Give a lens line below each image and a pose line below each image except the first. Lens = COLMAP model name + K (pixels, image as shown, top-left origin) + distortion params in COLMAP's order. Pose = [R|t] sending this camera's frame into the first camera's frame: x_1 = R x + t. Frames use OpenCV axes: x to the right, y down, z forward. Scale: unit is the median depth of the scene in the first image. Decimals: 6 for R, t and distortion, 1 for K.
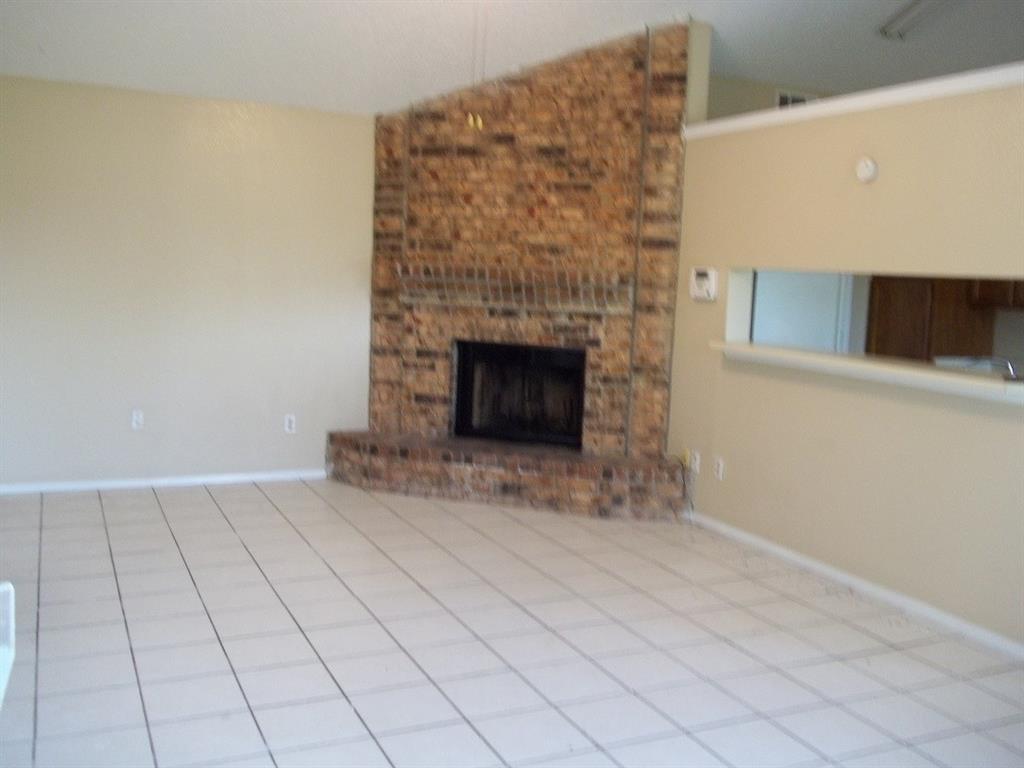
lens RADIAL K [[918.8, 0, 512.0], [0, 918.8, 384.0], [0, 0, 1]] dist [0.035111, -0.000117]
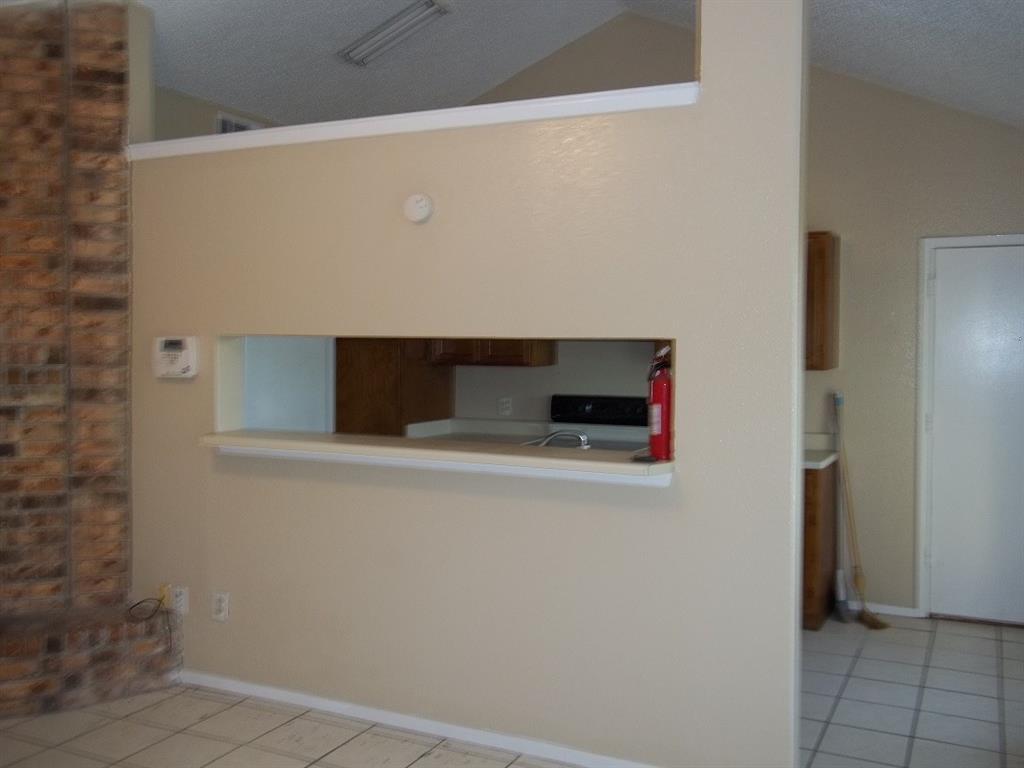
lens RADIAL K [[1005.3, 0, 512.0], [0, 1005.3, 384.0], [0, 0, 1]] dist [0.006463, 0.006880]
pose [[0.803999, -0.065501, 0.591012, -0.048319], [0.104470, 0.994015, -0.031954, -0.032366], [-0.585381, 0.087434, 0.806030, 0.191462]]
